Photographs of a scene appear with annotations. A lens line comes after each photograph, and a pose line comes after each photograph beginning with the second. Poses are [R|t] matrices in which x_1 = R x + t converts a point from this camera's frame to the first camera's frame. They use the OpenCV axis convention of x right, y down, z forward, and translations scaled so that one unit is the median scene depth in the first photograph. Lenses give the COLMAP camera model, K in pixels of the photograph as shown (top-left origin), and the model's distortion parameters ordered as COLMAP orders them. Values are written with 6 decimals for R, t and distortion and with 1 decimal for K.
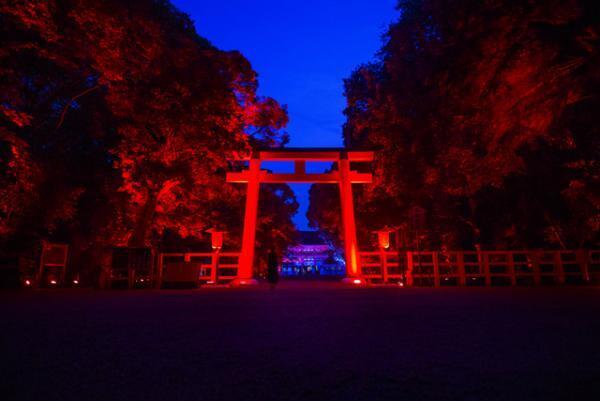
lens RADIAL K [[359.1, 0, 290.1], [0, 359.1, 171.2], [0, 0, 1]] dist [-0.003055, -0.001995]
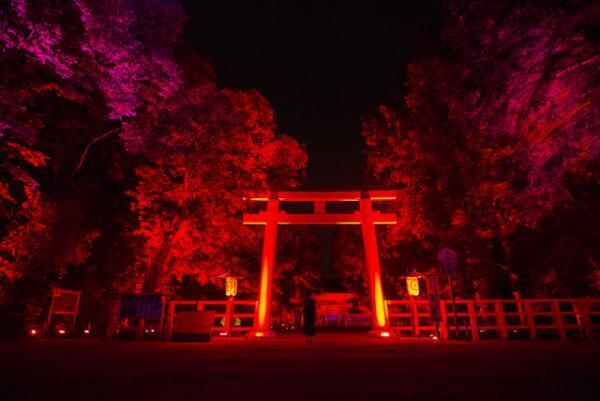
lens RADIAL K [[335.1, 0, 297.8], [0, 335.1, 172.6], [0, 0, 1]] dist [-0.005711, -0.002521]
pose [[0.998821, -0.014282, -0.046389, 0.011368], [0.007419, 0.989421, -0.144884, 0.024936], [0.047967, 0.144370, 0.988361, 0.097748]]
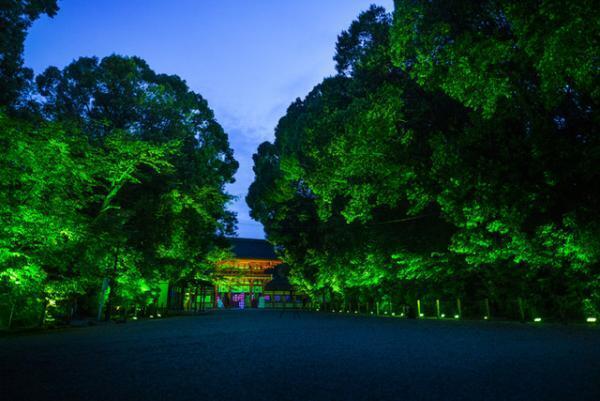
lens RADIAL K [[262.1, 0, 268.8], [0, 262.1, 222.4], [0, 0, 1]] dist [-0.001292, -0.000213]
pose [[0.973394, 0.069878, 0.218224, -0.015554], [-0.063377, 0.997316, -0.036658, 0.389132], [-0.220200, 0.021852, 0.975210, 1.370160]]
